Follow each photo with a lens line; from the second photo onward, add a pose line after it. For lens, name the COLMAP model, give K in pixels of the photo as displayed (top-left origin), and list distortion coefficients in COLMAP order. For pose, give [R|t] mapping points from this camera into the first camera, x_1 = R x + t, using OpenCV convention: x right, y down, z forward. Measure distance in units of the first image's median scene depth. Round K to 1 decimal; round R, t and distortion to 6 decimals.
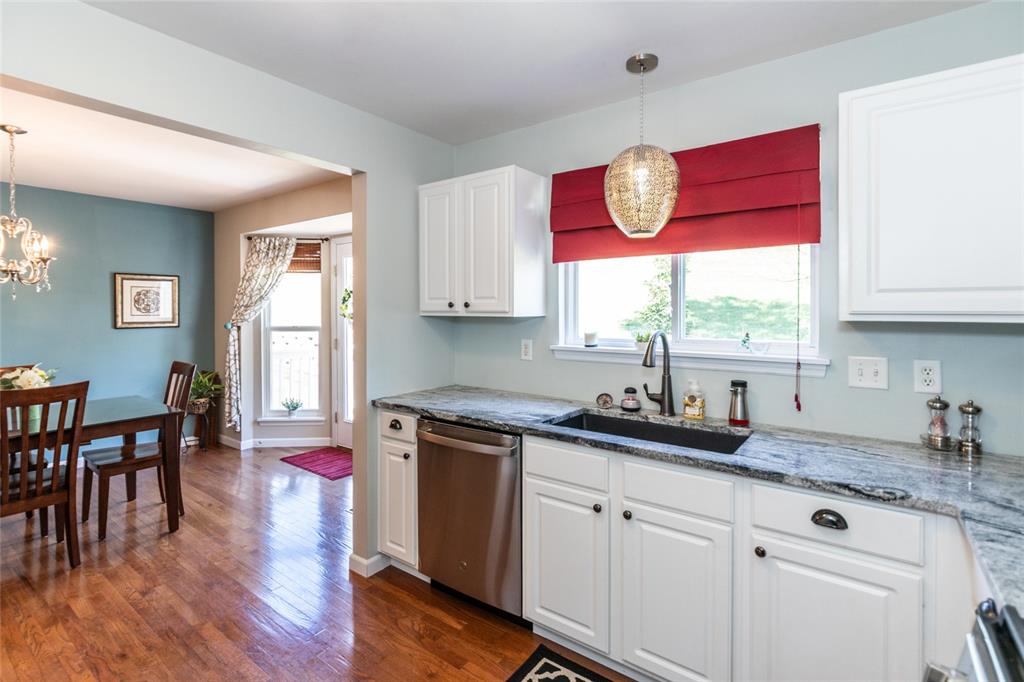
lens RADIAL K [[487.3, 0, 489.6], [0, 487.3, 304.6], [0, 0, 1]] dist [-0.001601, -0.000065]
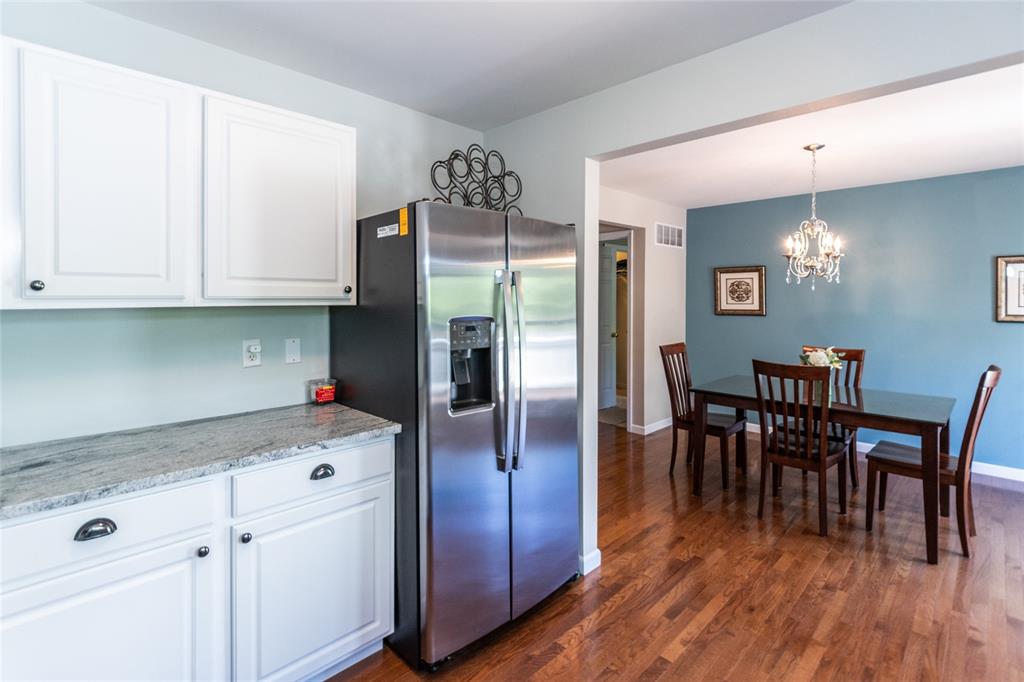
lens RADIAL K [[497.2, 0, 510.2], [0, 497.2, 289.3], [0, 0, 1]] dist [0.000208, 0.000123]
pose [[-0.121648, -0.015651, -0.992450, 0.199613], [0.006392, 0.999843, -0.016551, 0.001762], [0.992553, -0.008357, -0.121529, 0.260640]]
